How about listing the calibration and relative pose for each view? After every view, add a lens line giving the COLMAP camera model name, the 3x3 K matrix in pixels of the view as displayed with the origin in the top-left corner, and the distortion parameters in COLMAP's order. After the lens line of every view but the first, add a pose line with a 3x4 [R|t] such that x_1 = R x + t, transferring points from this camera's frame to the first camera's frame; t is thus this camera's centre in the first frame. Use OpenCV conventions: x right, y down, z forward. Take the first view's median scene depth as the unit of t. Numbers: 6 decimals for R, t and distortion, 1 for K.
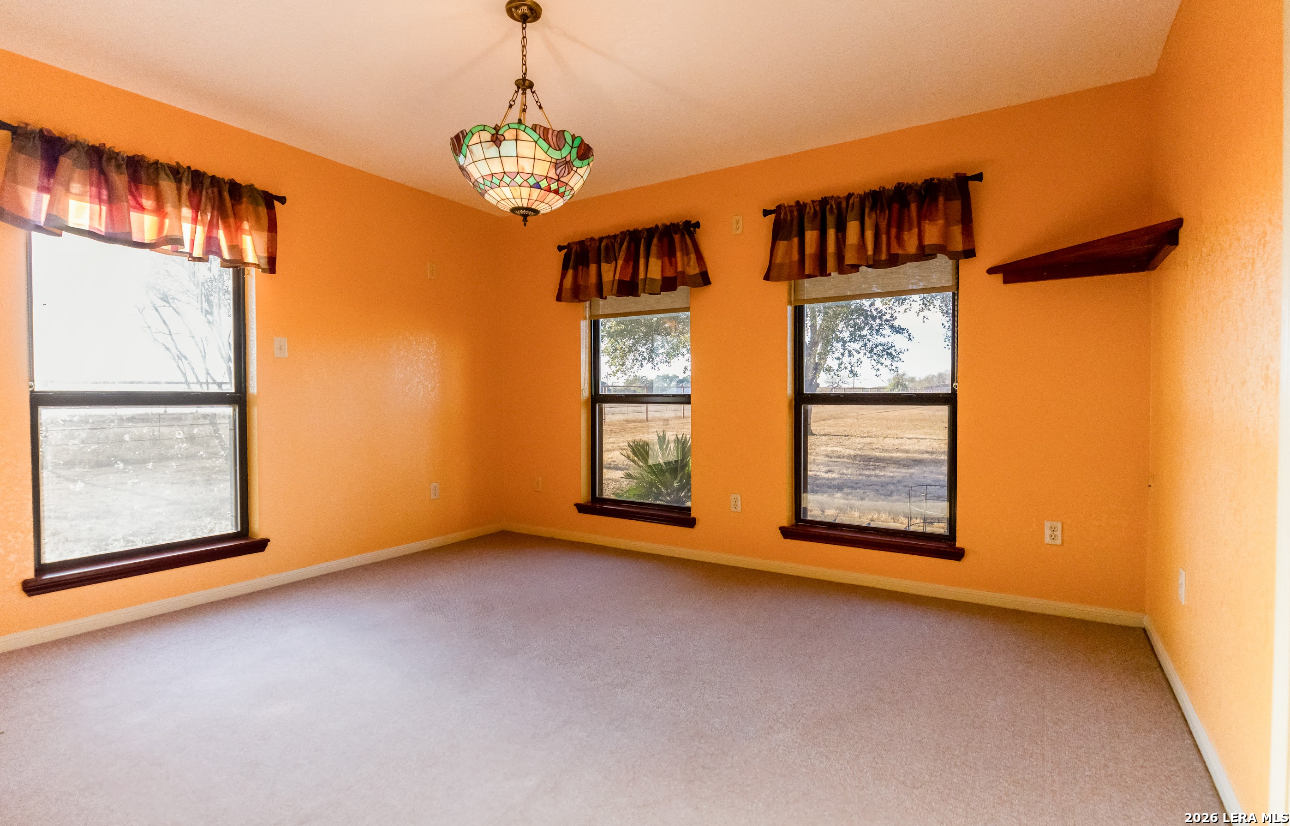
lens RADIAL K [[629.9, 0, 642.2], [0, 629.9, 411.2], [0, 0, 1]] dist [-0.003516, -0.001694]
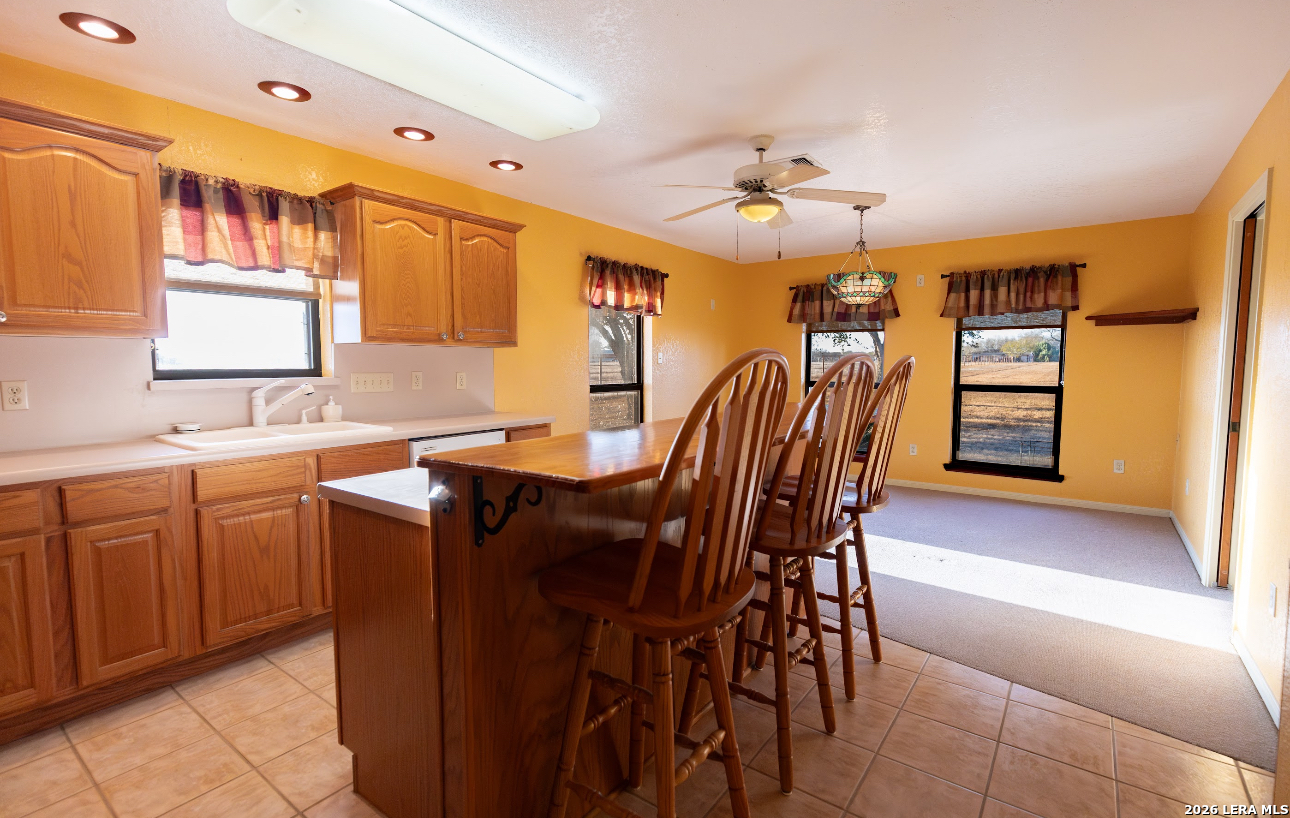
lens RADIAL K [[589.2, 0, 648.2], [0, 589.2, 408.0], [0, 0, 1]] dist [0.004024, 0.000059]
pose [[0.996614, 0.009965, -0.081614, -0.496666], [-0.005462, 0.998460, 0.055208, -0.053731], [0.082038, -0.054575, 0.995134, -0.704585]]
